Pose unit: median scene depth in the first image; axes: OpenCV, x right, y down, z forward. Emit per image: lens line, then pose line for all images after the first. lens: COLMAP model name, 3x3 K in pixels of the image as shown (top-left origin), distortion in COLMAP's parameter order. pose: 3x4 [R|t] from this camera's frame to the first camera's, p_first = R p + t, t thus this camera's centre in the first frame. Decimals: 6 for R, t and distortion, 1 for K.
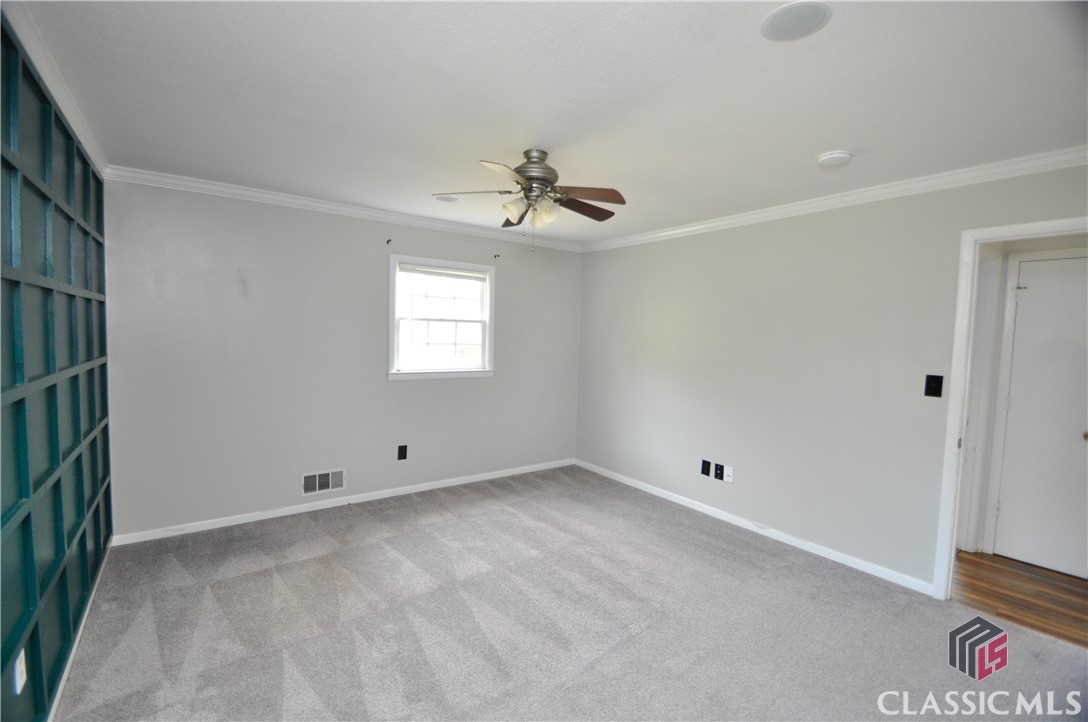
lens RADIAL K [[481.1, 0, 544.3], [0, 481.1, 357.3], [0, 0, 1]] dist [-0.002630, -0.000890]
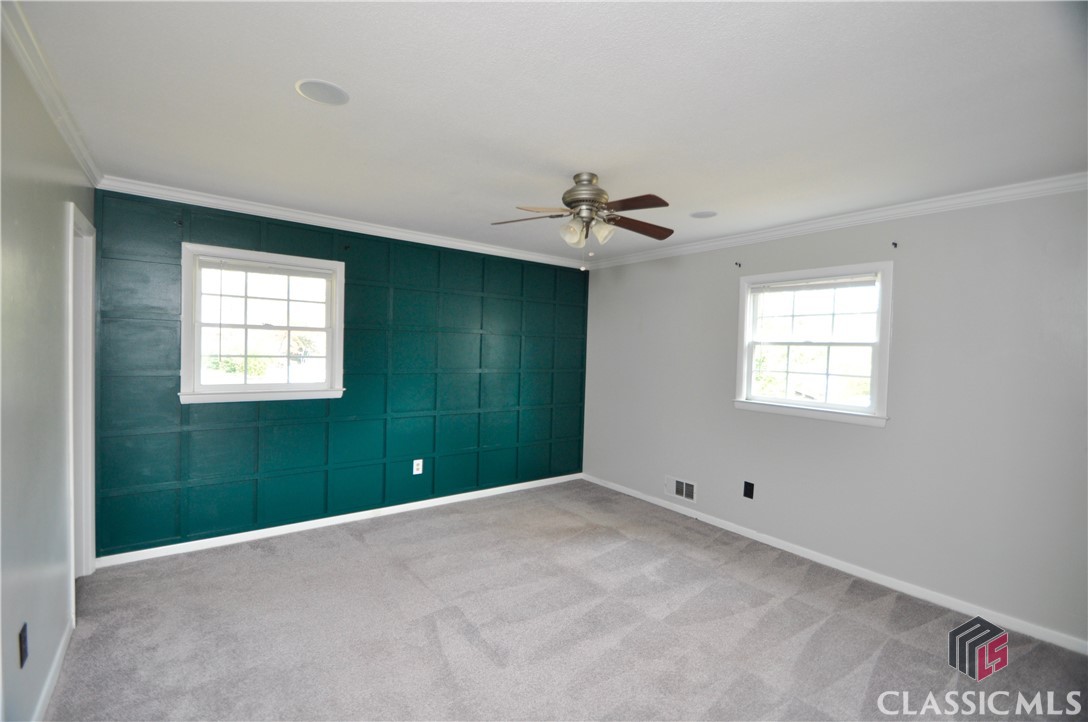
lens RADIAL K [[481.1, 0, 540.4], [0, 481.1, 362.2], [0, 0, 1]] dist [-0.002630, -0.000890]
pose [[-0.002140, -0.008478, -0.999962, 0.636553], [-0.092634, 0.995666, -0.008244, 0.001132], [0.995698, 0.092612, -0.002916, 0.604553]]
